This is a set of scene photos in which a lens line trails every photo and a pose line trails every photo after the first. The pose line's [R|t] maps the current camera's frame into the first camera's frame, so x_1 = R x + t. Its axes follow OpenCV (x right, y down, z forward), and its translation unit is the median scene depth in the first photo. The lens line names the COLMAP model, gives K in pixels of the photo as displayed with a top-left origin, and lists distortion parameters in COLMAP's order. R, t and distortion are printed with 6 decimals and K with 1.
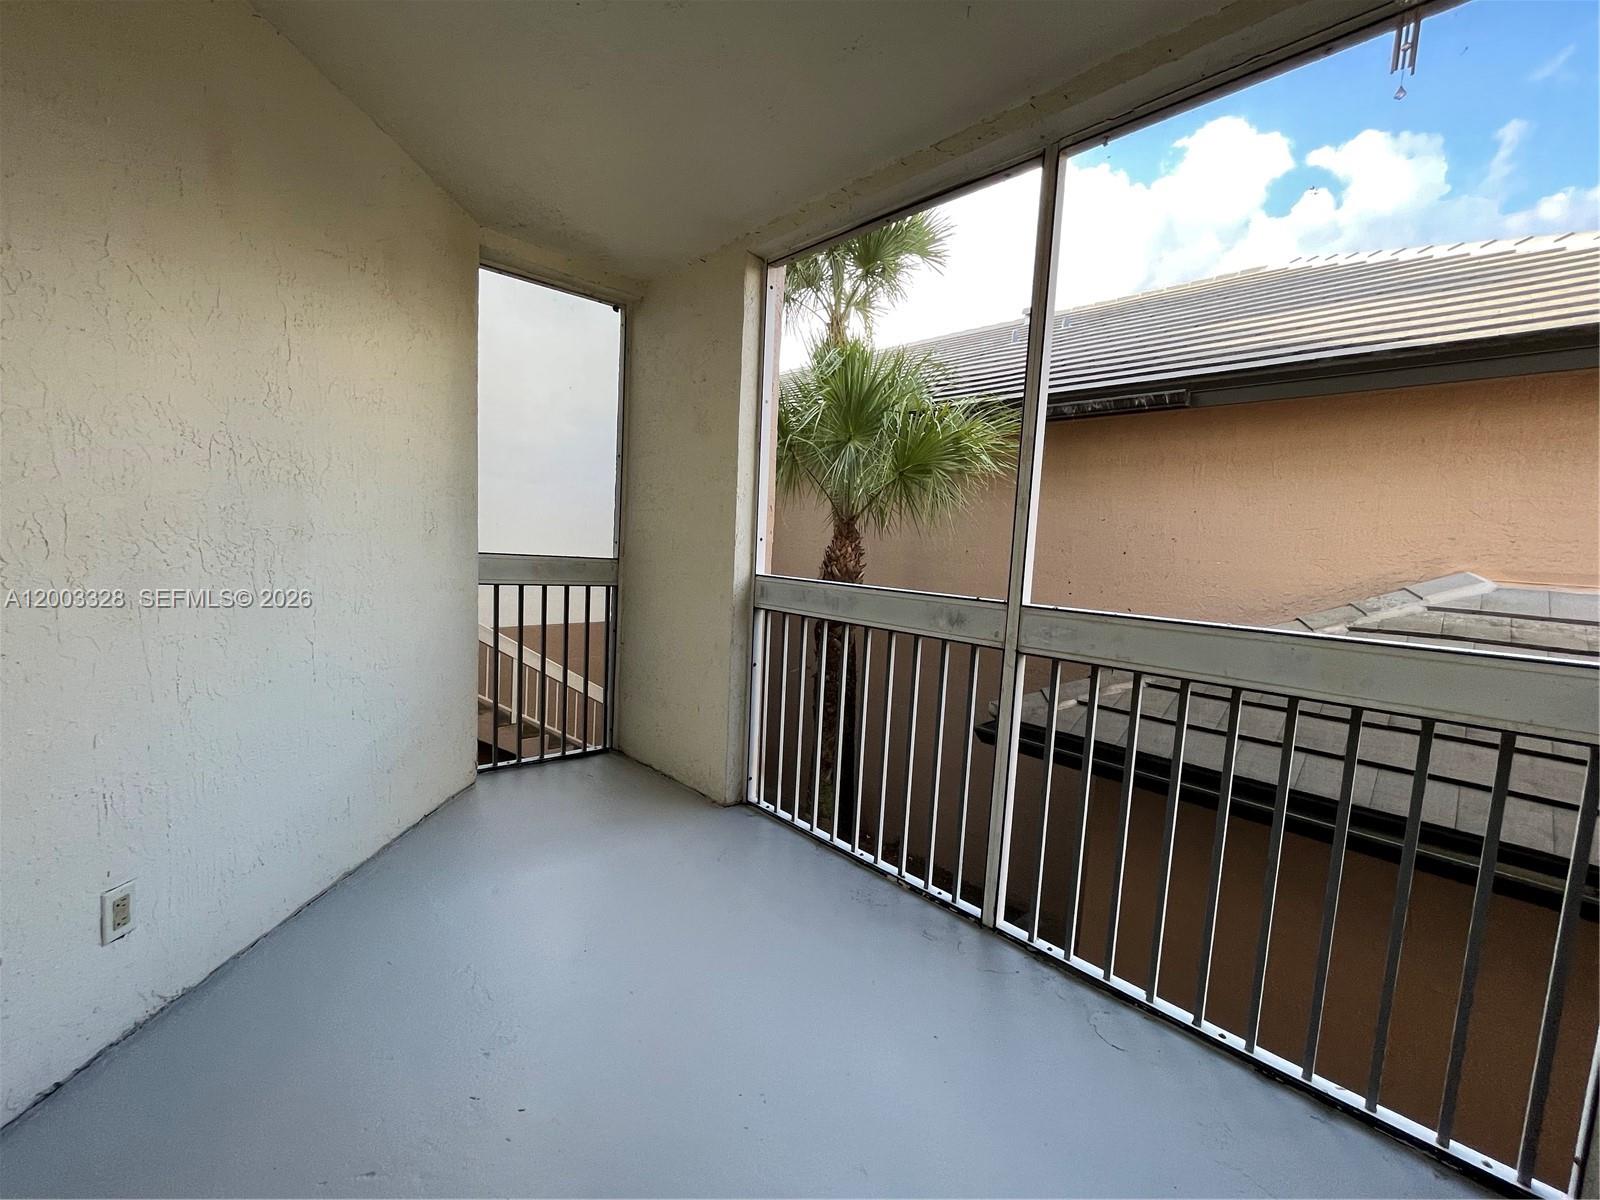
lens RADIAL K [[650.5, 0, 800.0], [0, 650.5, 600.0], [0, 0, 1]] dist [-0.000364, -0.000074]
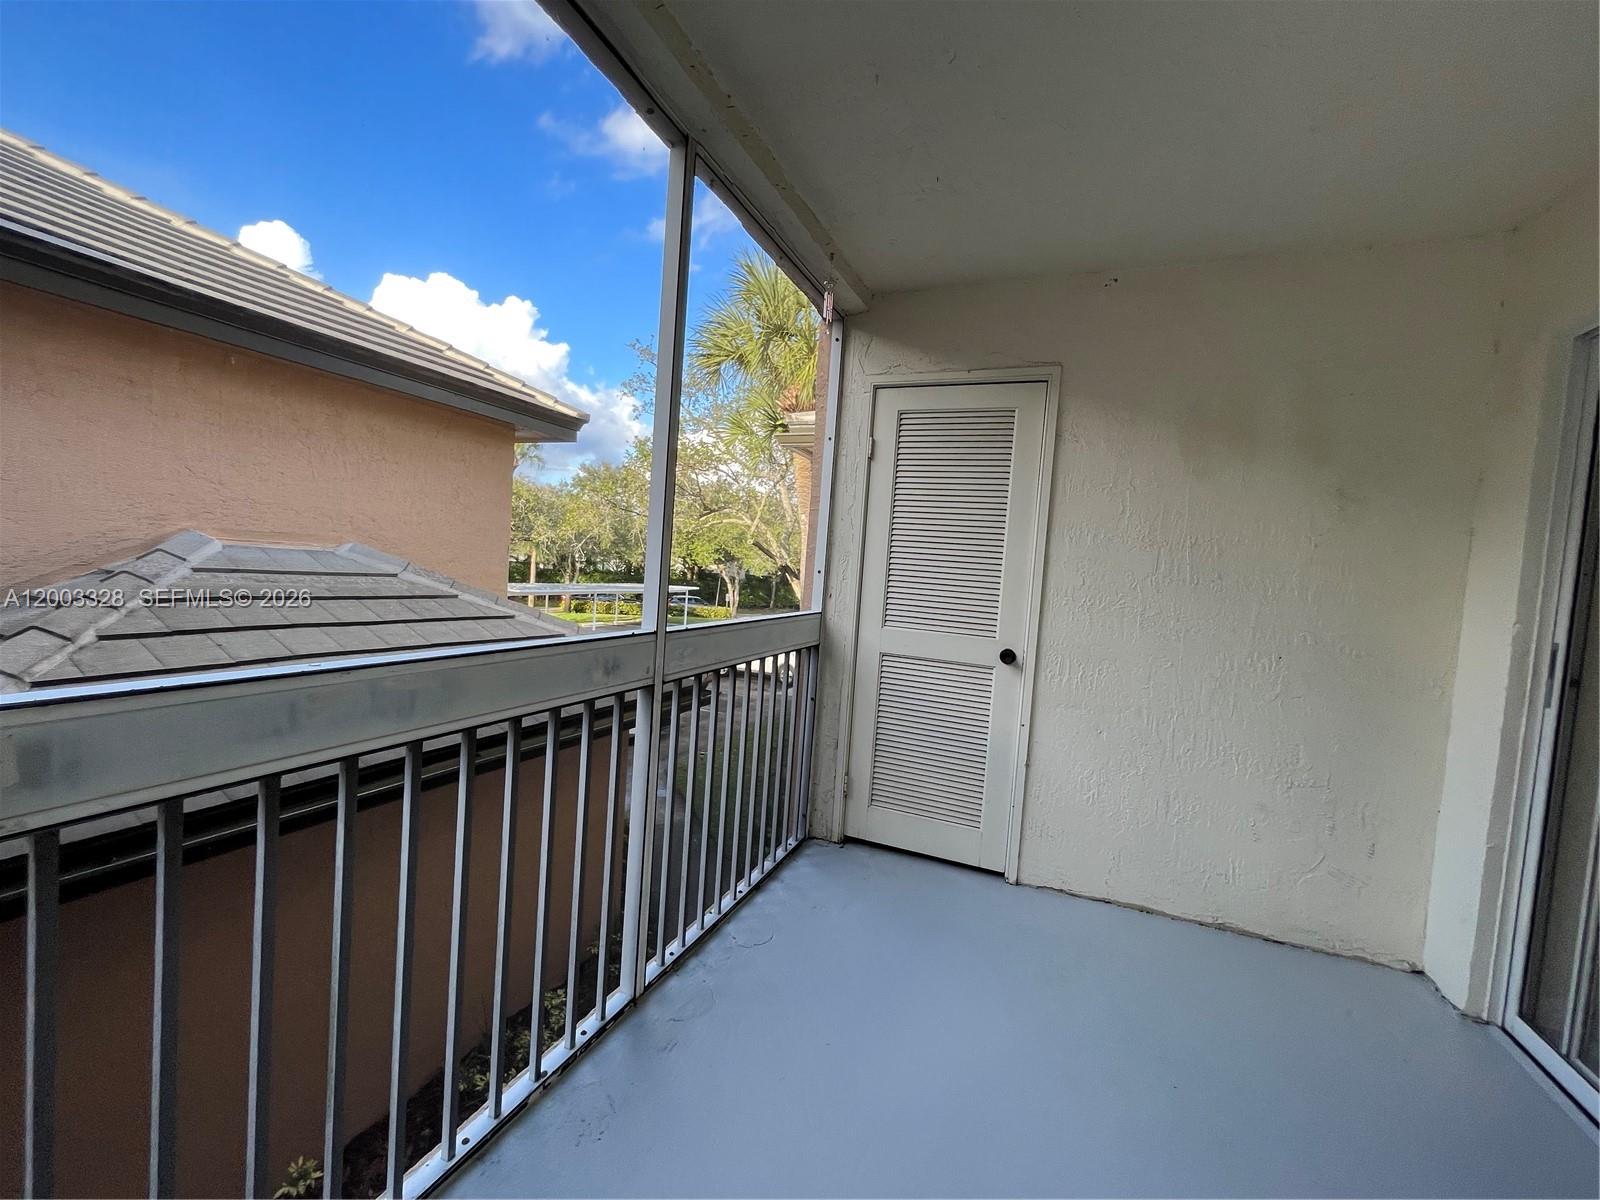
lens RADIAL K [[650.5, 0, 800.0], [0, 650.5, 600.0], [0, 0, 1]] dist [-0.000364, -0.000074]
pose [[-0.382788, -0.126182, 0.915178, -0.290102], [-0.000699, 0.990668, 0.136298, -0.082530], [-0.923836, 0.051534, -0.379304, 0.594423]]
